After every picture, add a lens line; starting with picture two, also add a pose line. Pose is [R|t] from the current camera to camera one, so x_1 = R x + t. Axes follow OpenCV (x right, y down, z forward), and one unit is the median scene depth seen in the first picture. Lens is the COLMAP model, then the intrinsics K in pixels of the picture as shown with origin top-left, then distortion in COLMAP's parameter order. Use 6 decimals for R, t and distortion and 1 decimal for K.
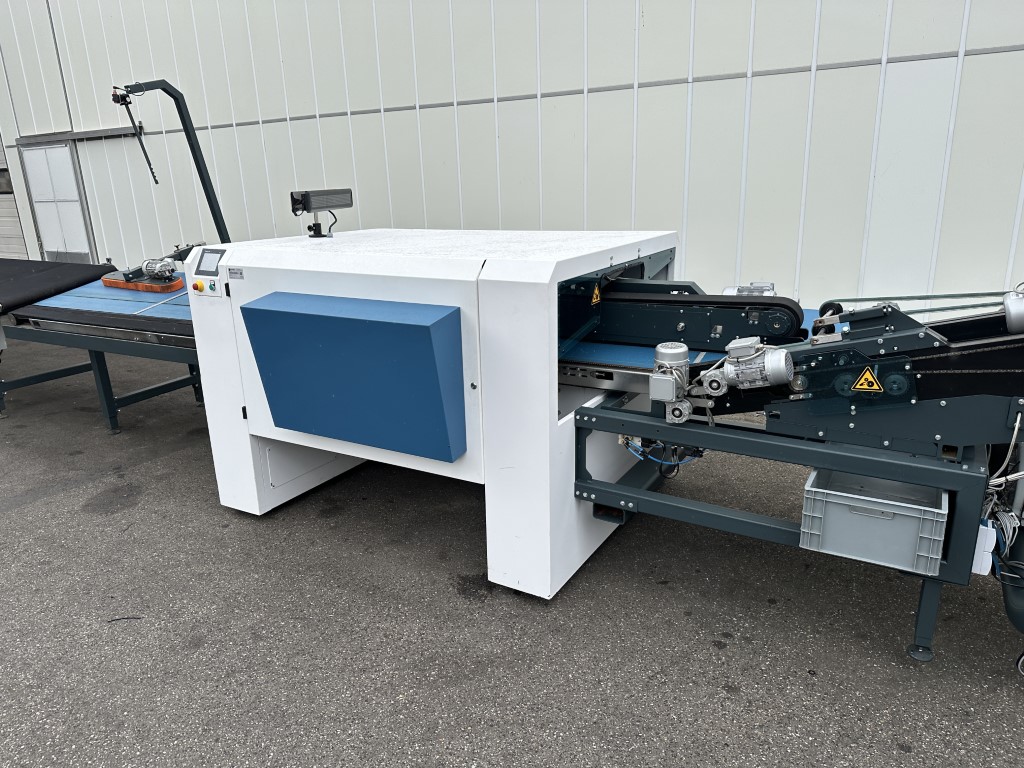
lens RADIAL K [[722.1, 0, 492.0], [0, 722.1, 392.2], [0, 0, 1]] dist [0.019672, -0.006391]
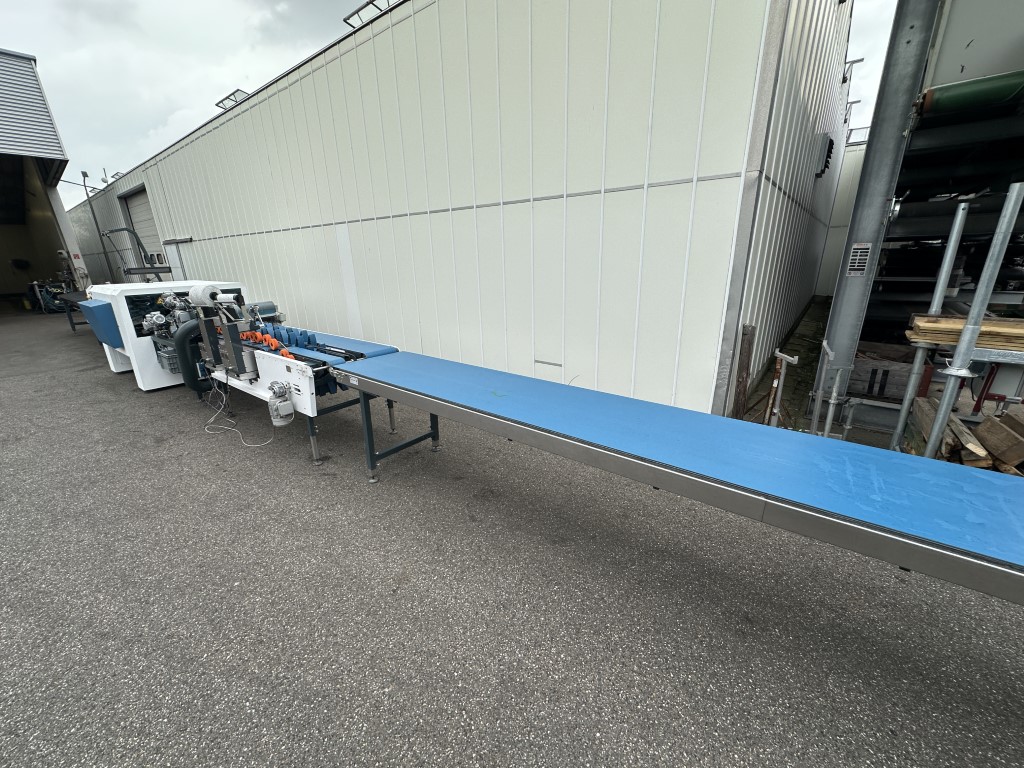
lens RADIAL K [[413.9, 0, 512.0], [0, 413.9, 384.0], [0, 0, 1]] dist [-0.004924, -0.000303]
pose [[0.994641, 0.043844, -0.093630, 1.405690], [-0.042499, 0.998963, 0.016321, 0.107134], [0.094248, -0.012254, 0.995473, -0.536879]]
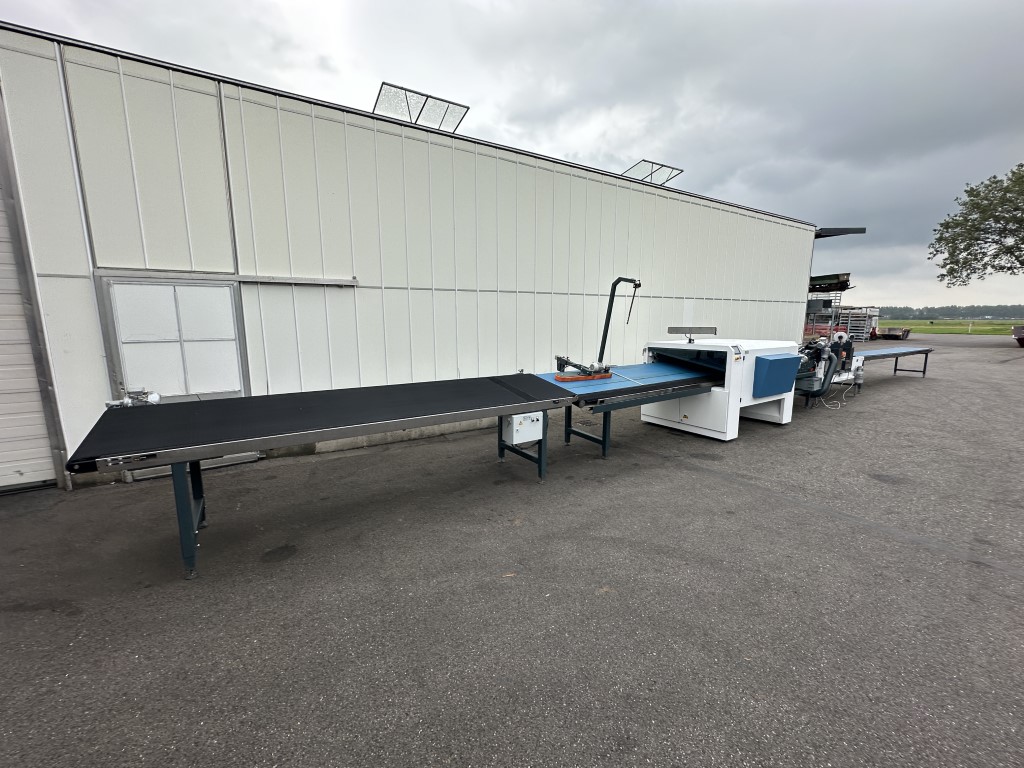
lens RADIAL K [[410.2, 0, 512.0], [0, 410.2, 384.0], [0, 0, 1]] dist [-0.003205, -0.000373]
pose [[0.433605, -0.109288, 0.894451, -1.954316], [0.249309, 0.968421, -0.002532, -0.229506], [-0.865928, 0.224093, 0.447158, 0.918183]]
